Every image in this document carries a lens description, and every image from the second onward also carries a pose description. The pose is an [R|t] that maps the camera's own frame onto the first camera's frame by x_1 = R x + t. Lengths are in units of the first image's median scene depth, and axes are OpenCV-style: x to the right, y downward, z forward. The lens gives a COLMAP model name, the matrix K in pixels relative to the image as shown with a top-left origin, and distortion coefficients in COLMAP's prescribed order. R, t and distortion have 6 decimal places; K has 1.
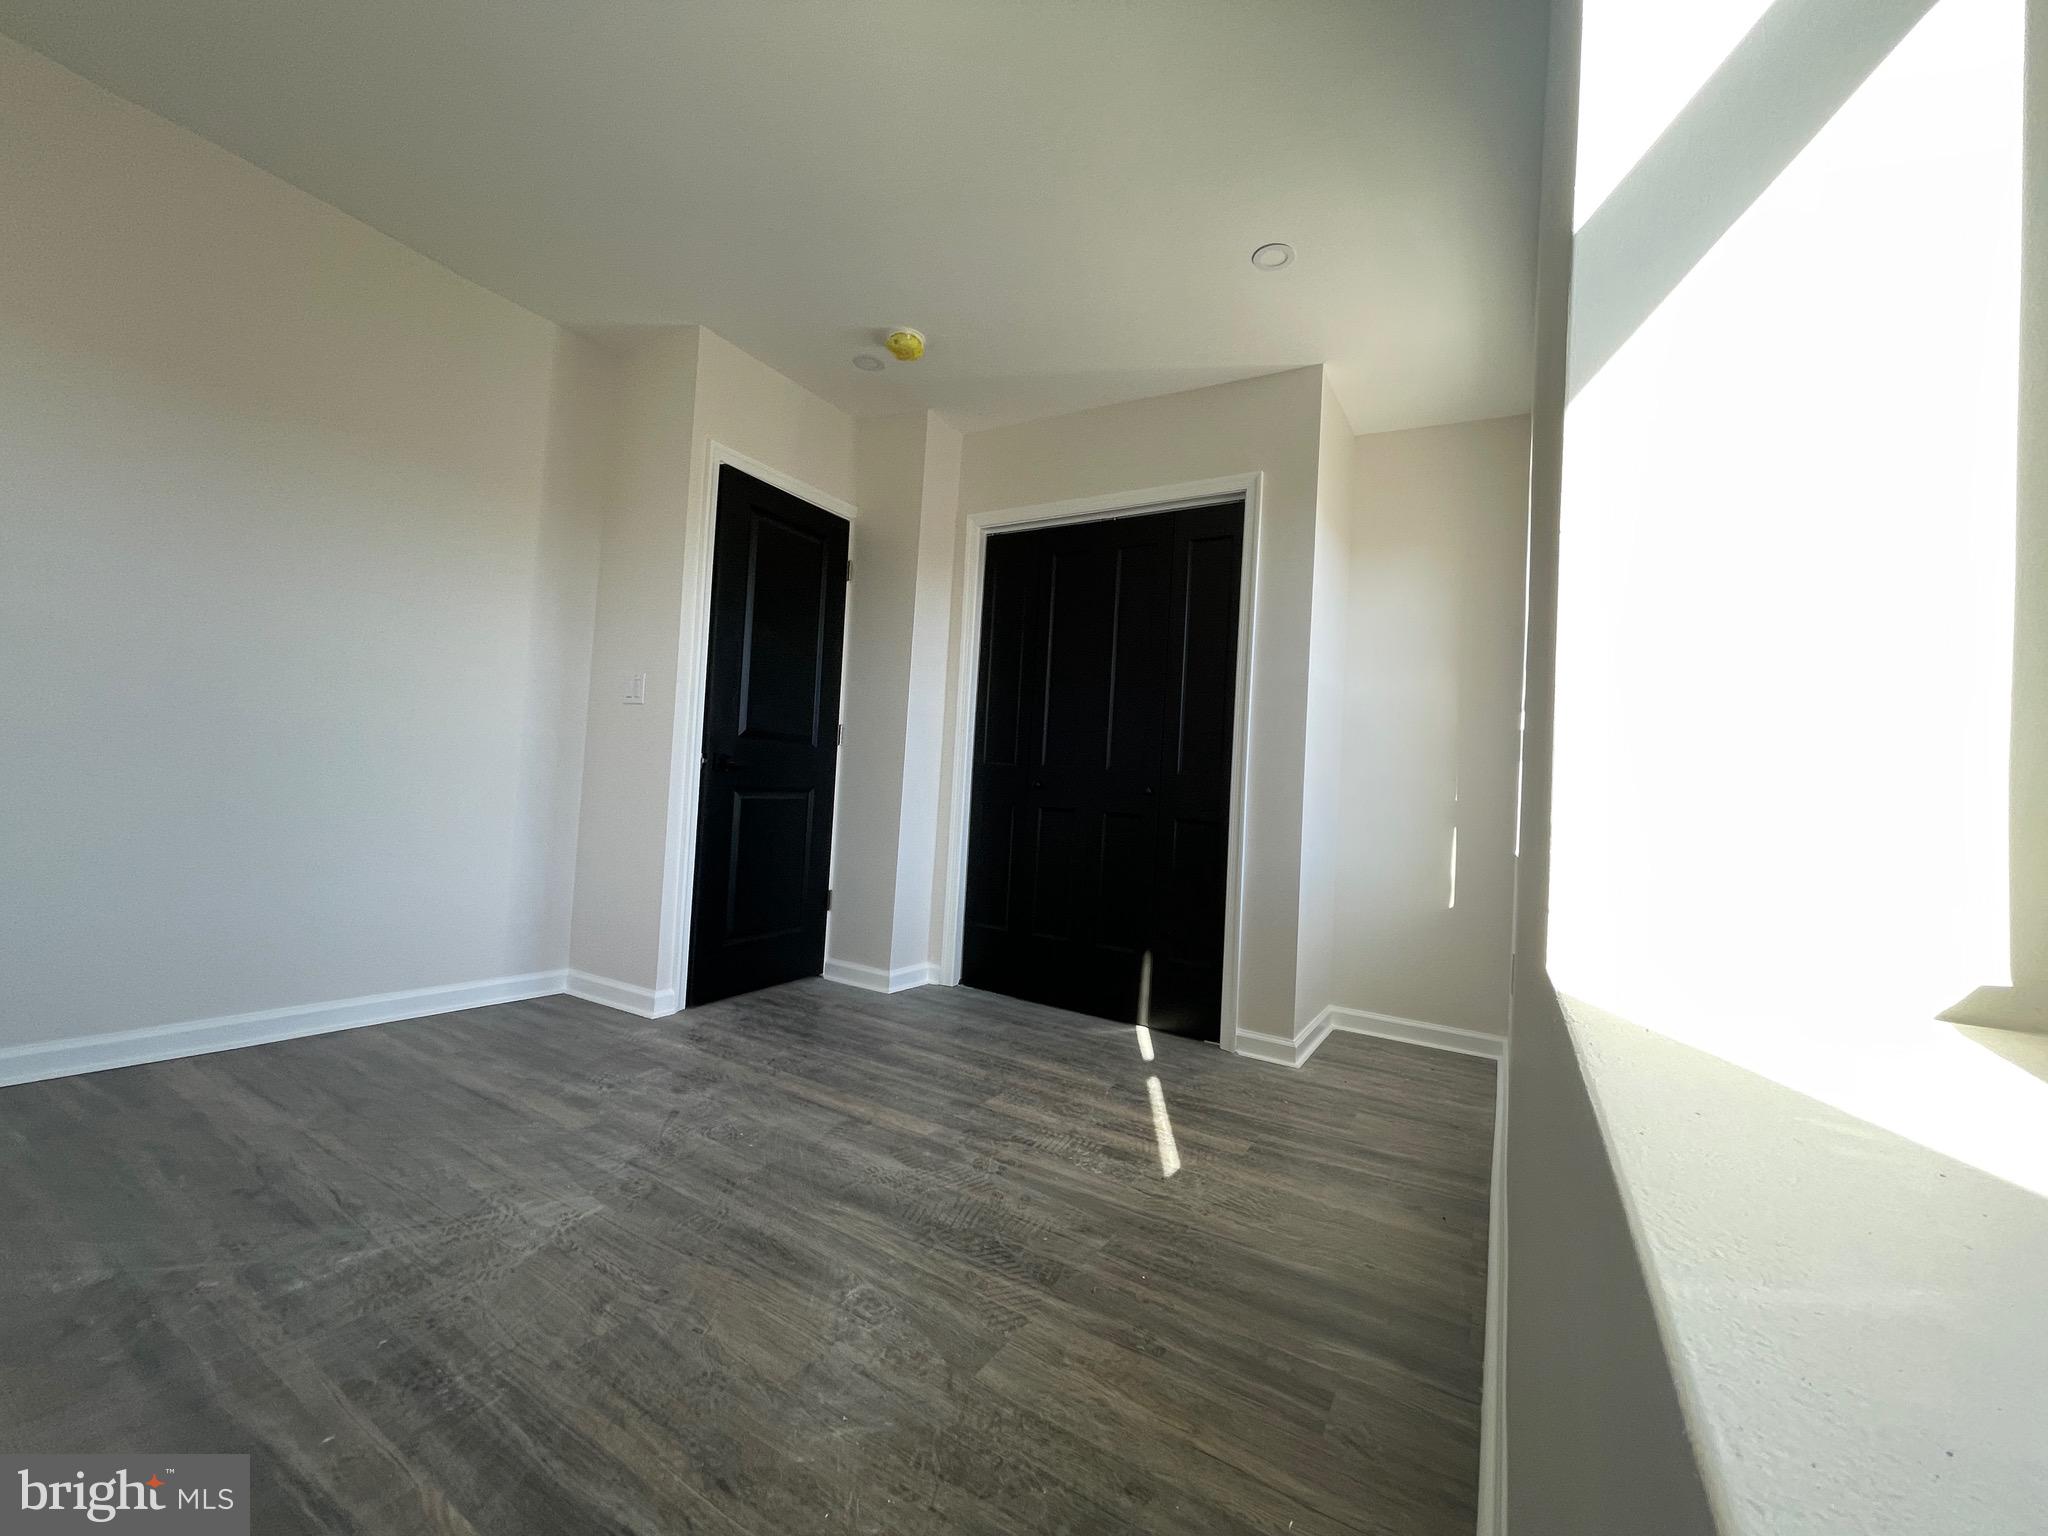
lens RADIAL K [[808.5, 0, 1024.0], [0, 808.5, 768.0], [0, 0, 1]] dist [0.002972, 0.000106]
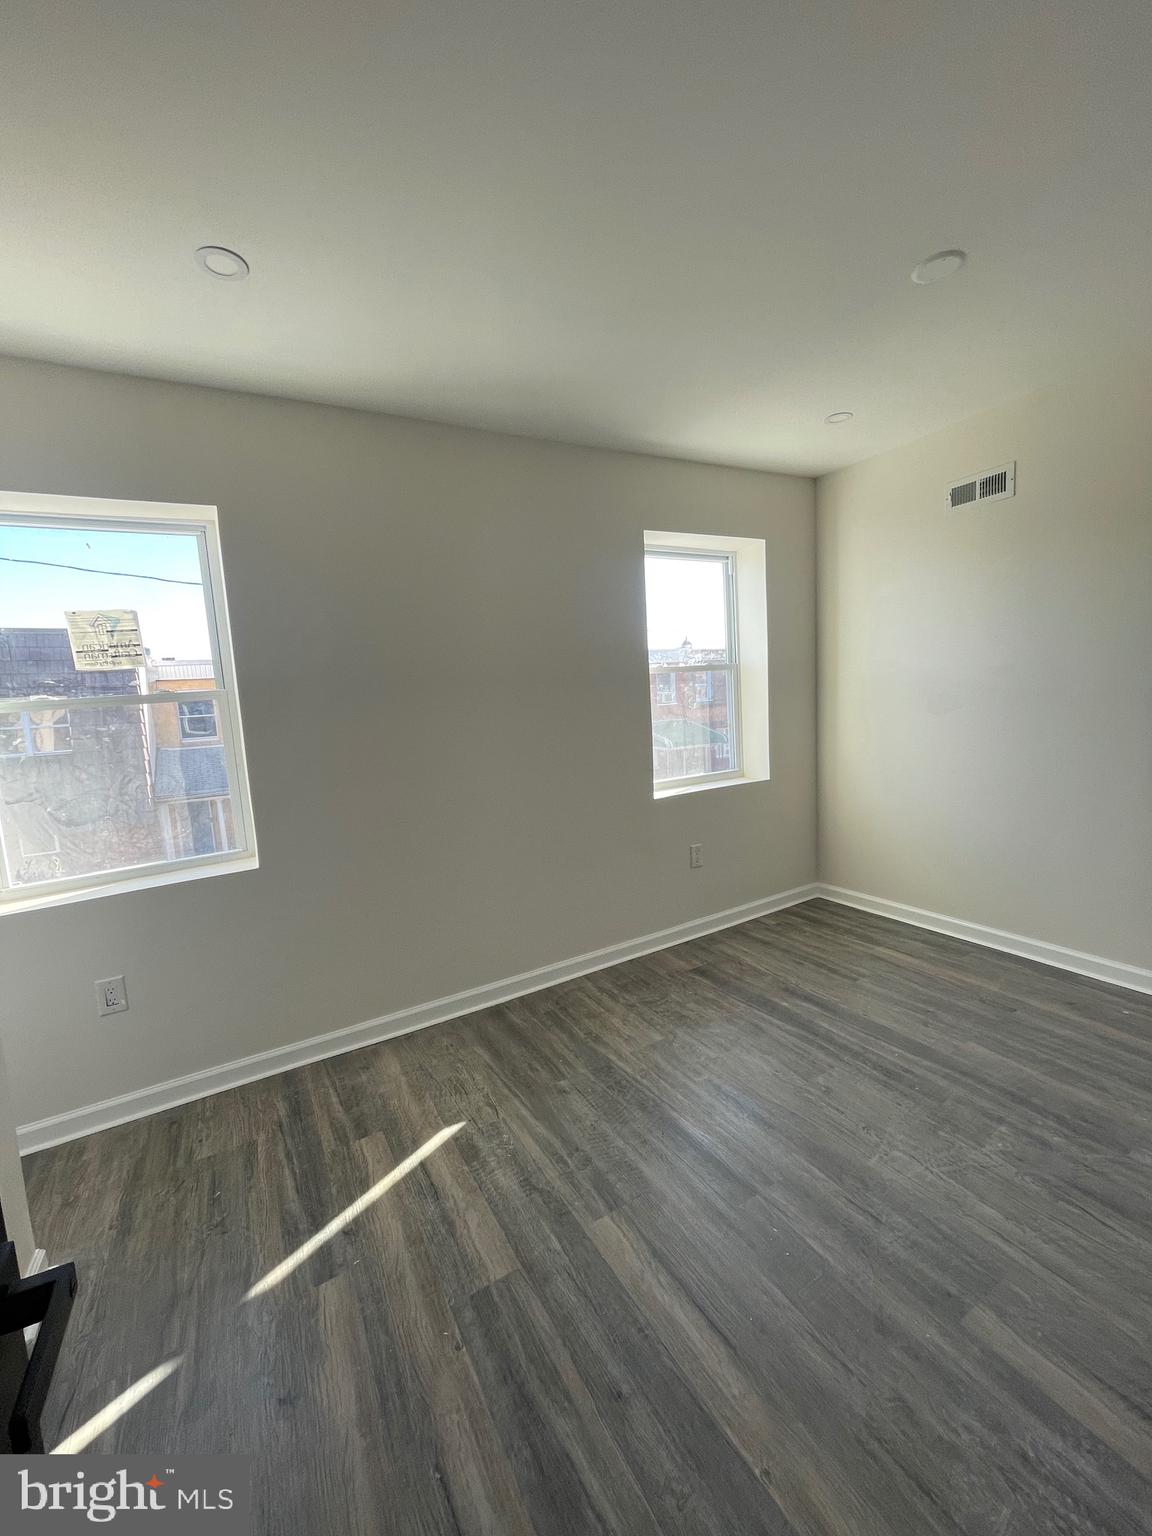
lens RADIAL K [[606.4, 0, 576.0], [0, 606.4, 768.0], [0, 0, 1]] dist [0.002972, 0.000106]
pose [[-0.865473, -0.069669, 0.496087, -0.451686], [-0.008275, 0.992135, 0.124895, -0.220897], [-0.500886, 0.103988, -0.859243, 1.703428]]
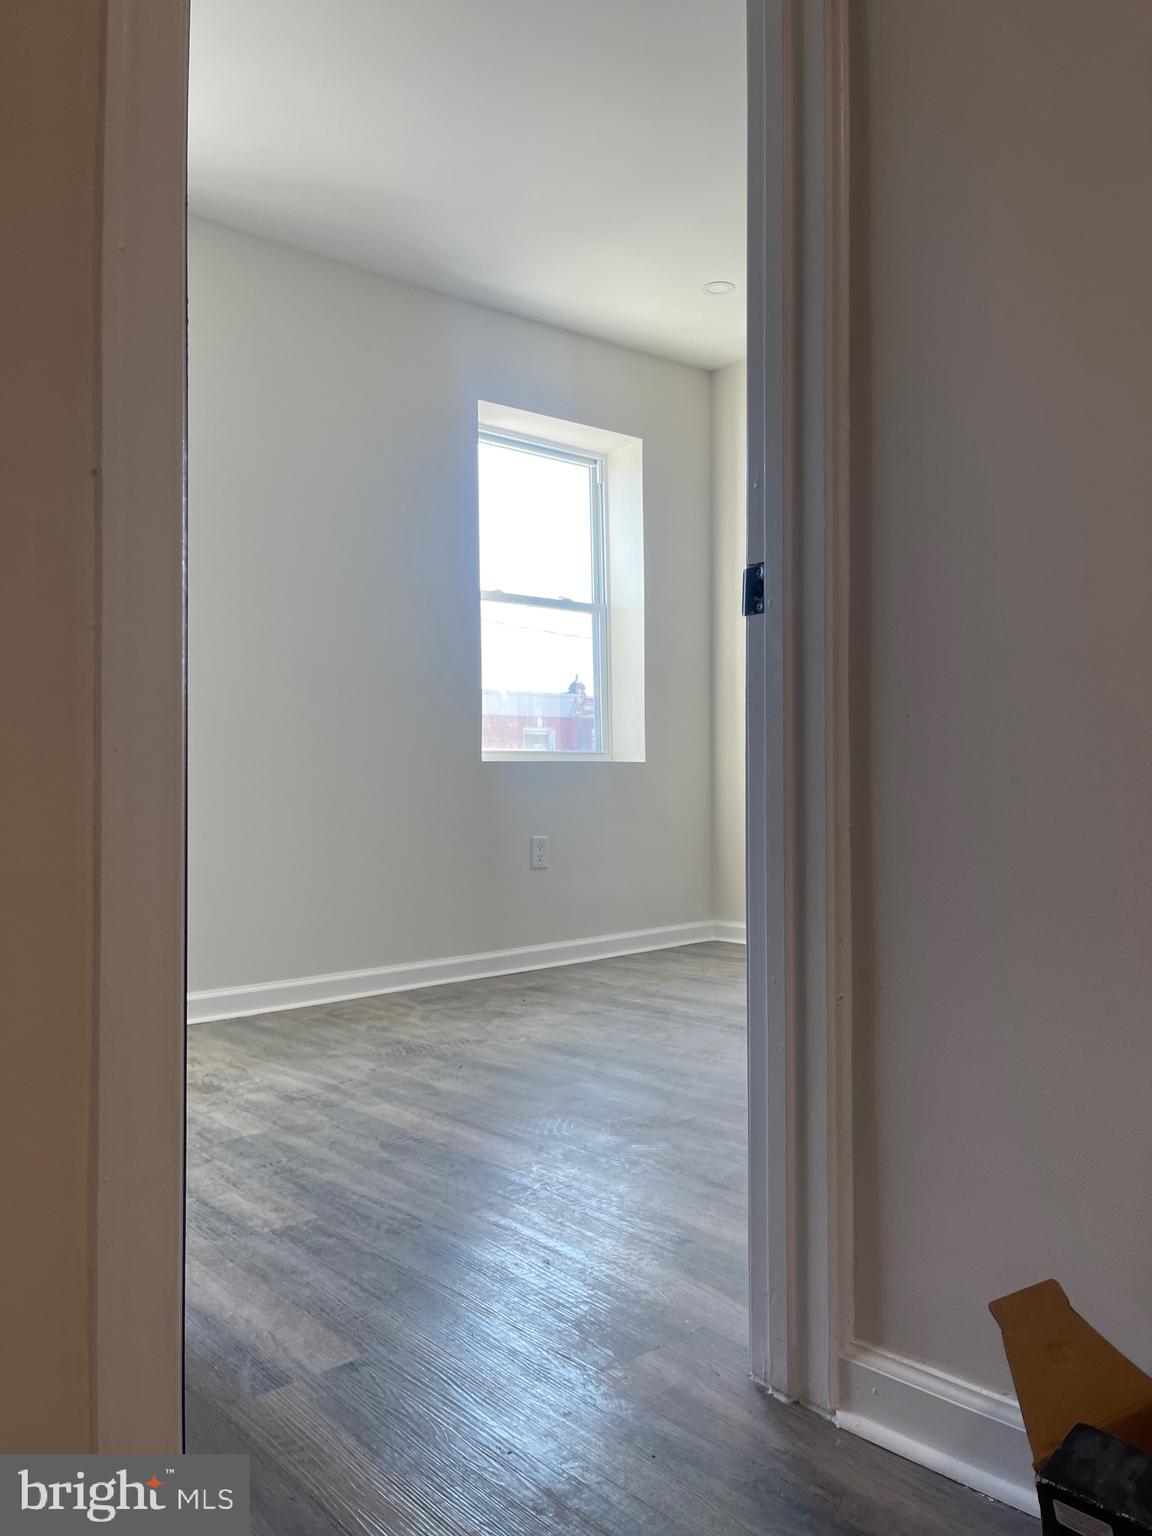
lens RADIAL K [[1144.5, 0, 576.0], [0, 1144.5, 768.0], [0, 0, 1]] dist [0.062784, -0.000346]
pose [[-0.937954, -0.042666, 0.344125, -0.761168], [-0.053776, 0.998293, -0.022802, 0.113799], [-0.342565, -0.039893, -0.938647, 2.212367]]
